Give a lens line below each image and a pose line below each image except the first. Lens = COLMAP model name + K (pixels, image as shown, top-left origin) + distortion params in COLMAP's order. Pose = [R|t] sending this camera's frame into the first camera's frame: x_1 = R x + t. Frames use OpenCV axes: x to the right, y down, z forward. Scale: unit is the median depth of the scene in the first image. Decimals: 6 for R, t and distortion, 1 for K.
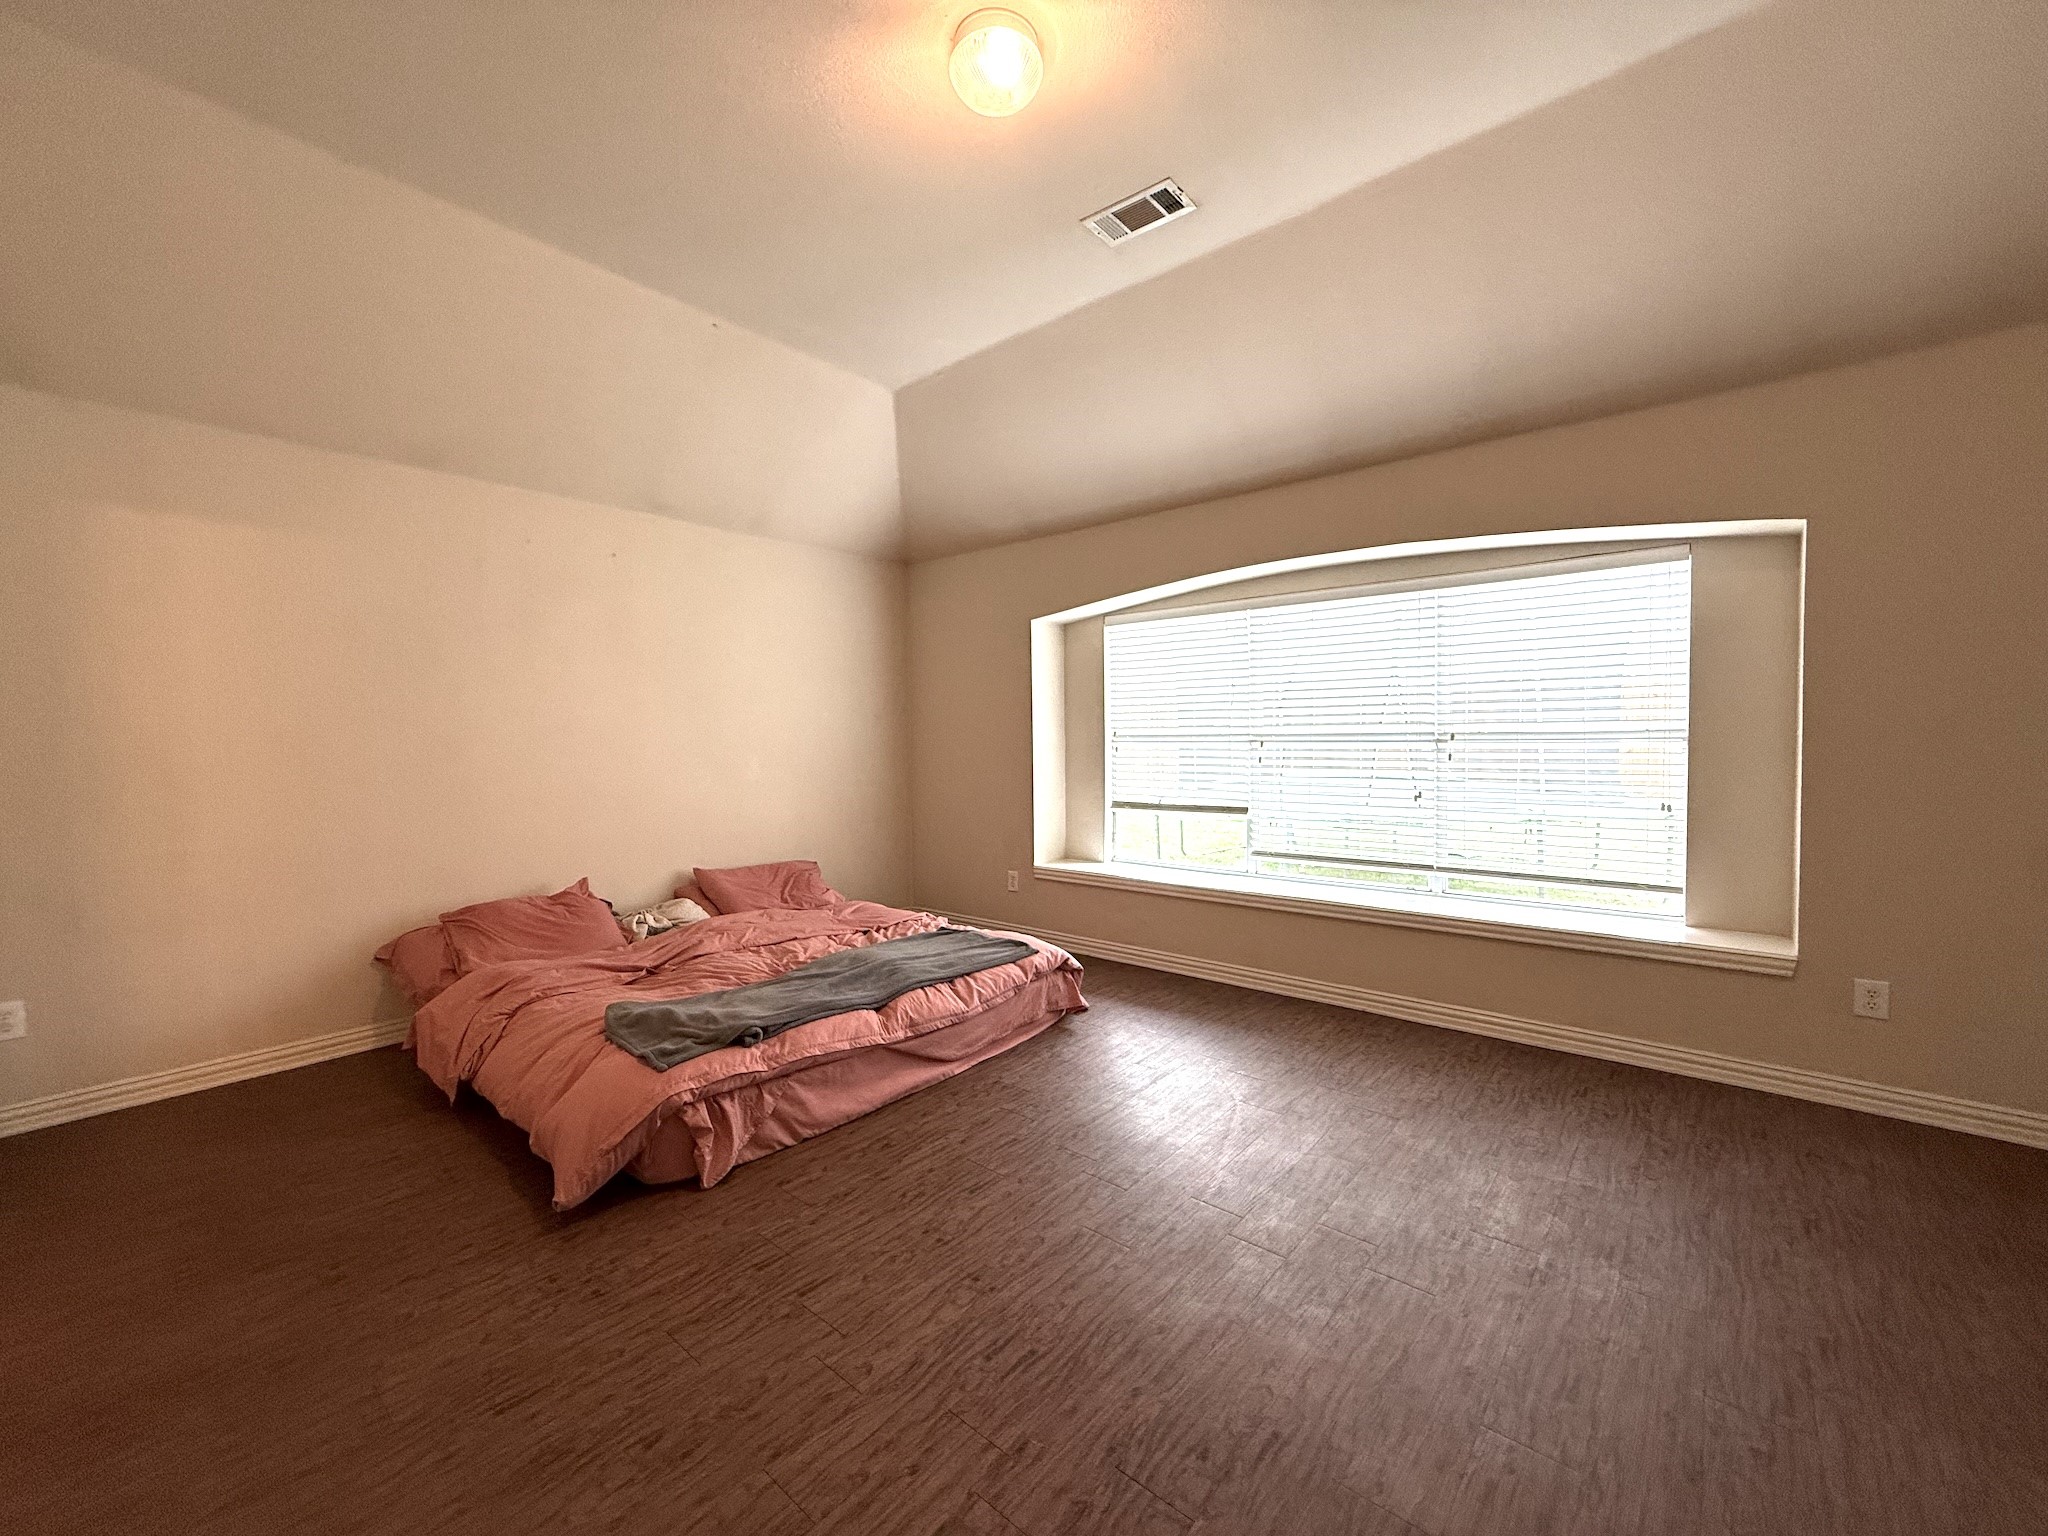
lens RADIAL K [[816.8, 0, 1018.2], [0, 816.8, 768.5], [0, 0, 1]] dist [-0.002061, 0.000838]
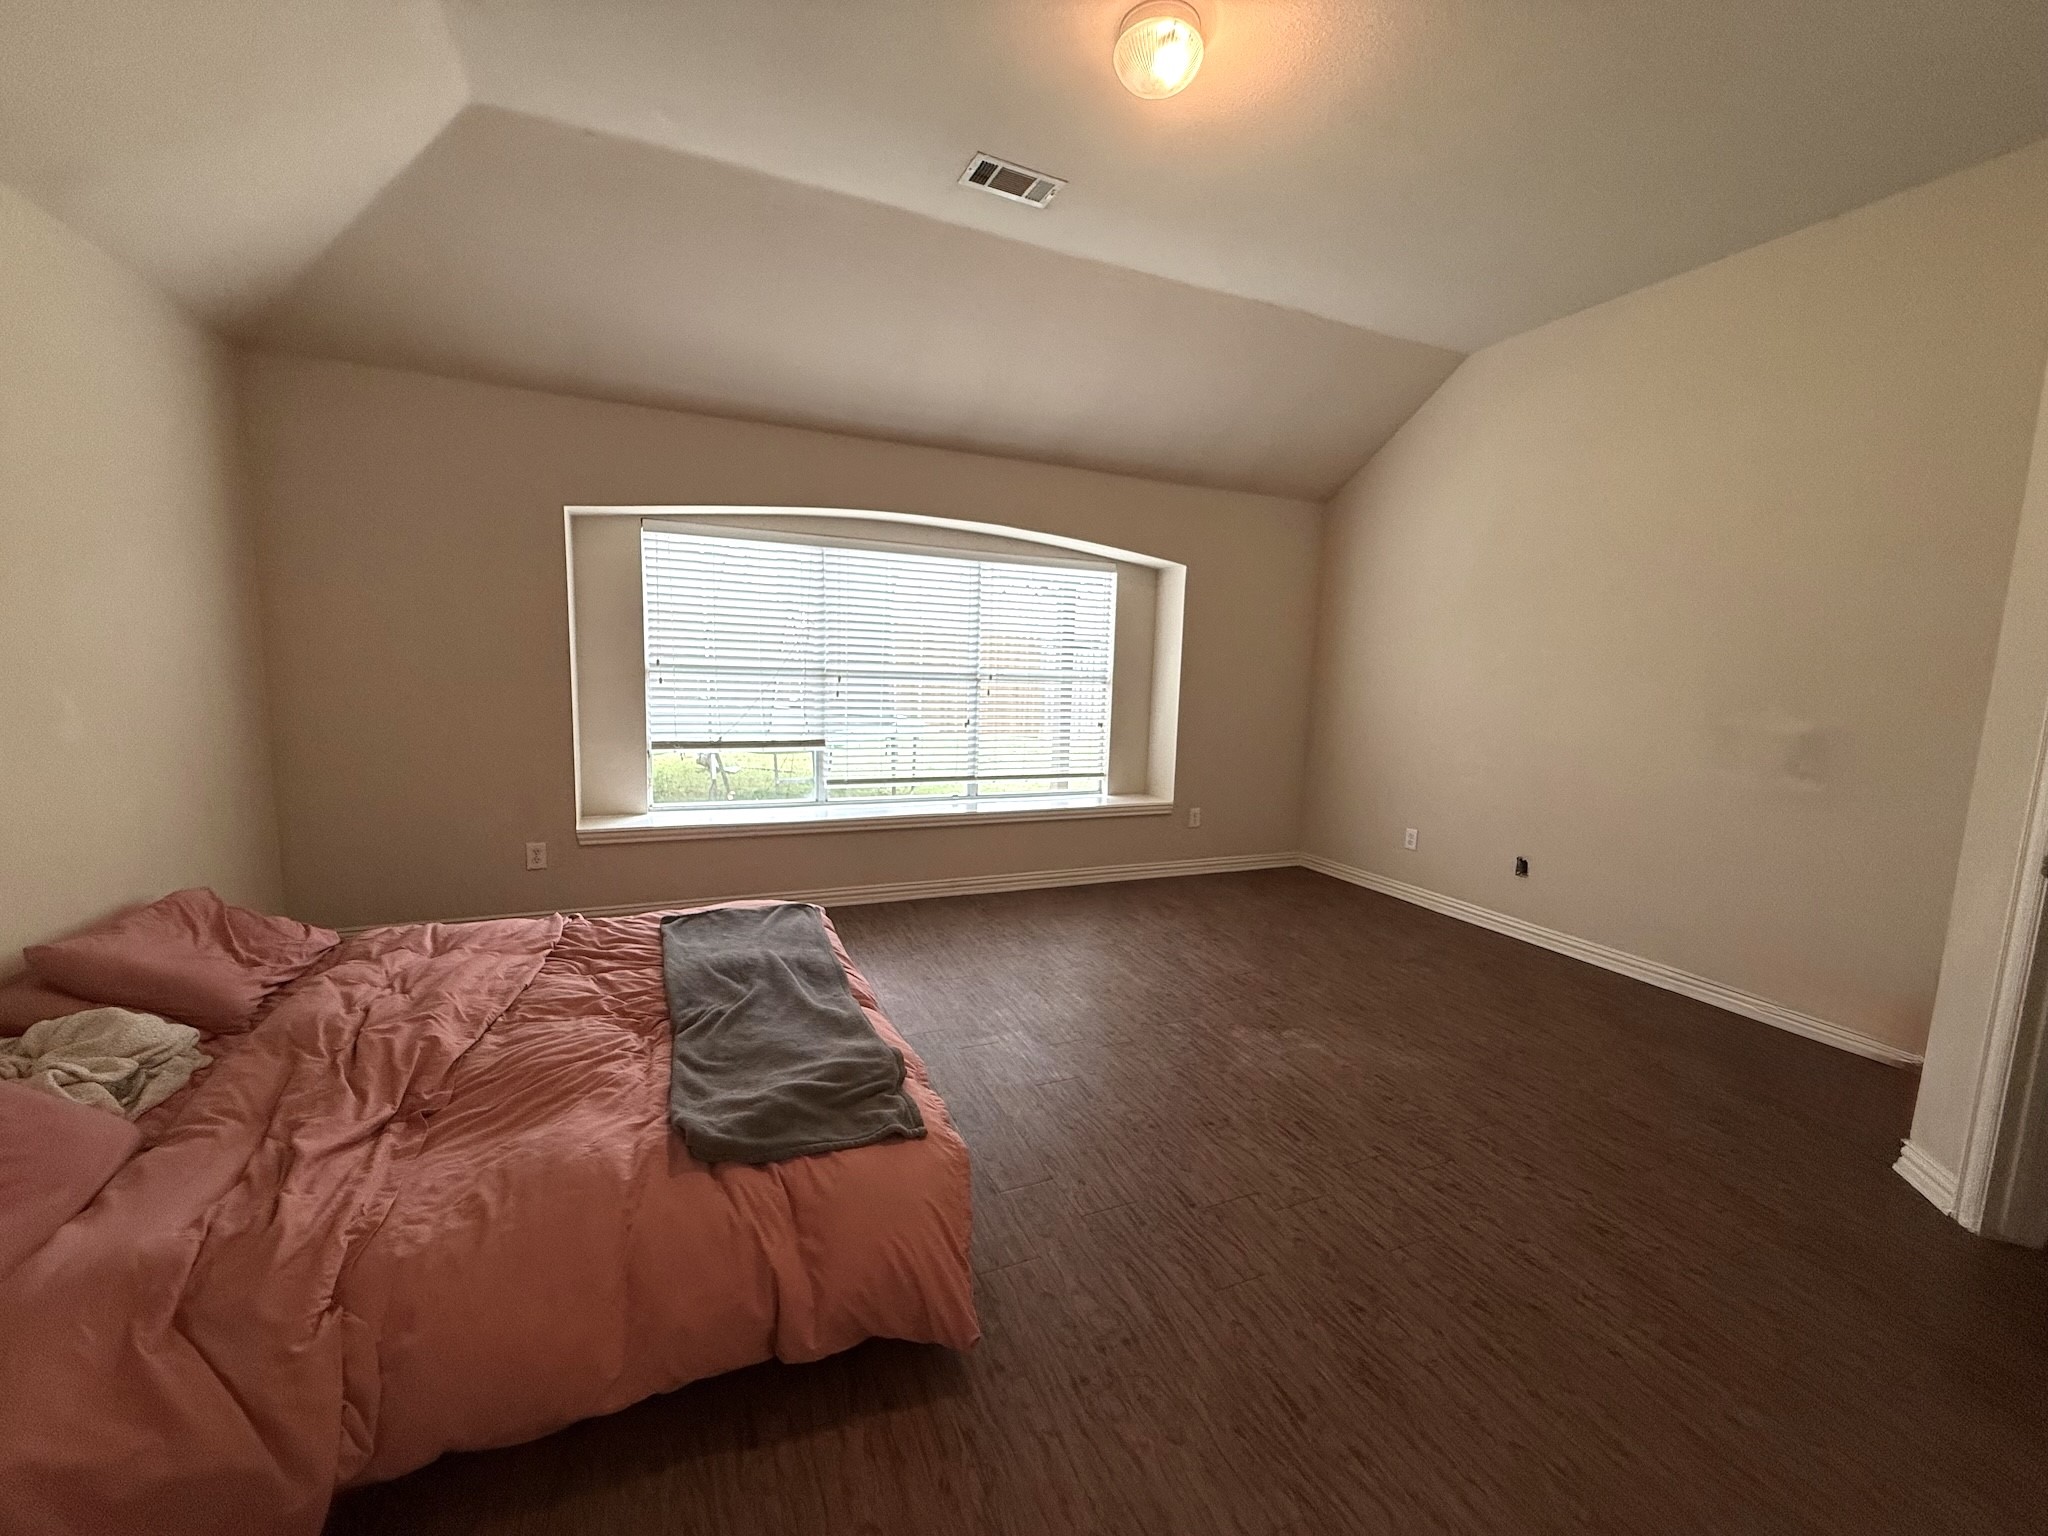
lens RADIAL K [[816.8, 0, 1018.4], [0, 816.8, 769.5], [0, 0, 1]] dist [-0.002061, 0.000838]
pose [[0.433444, -0.090843, 0.896590, -0.653208], [-0.002030, 0.994805, 0.101776, -0.025463], [-0.901178, -0.045935, 0.431008, 0.385265]]
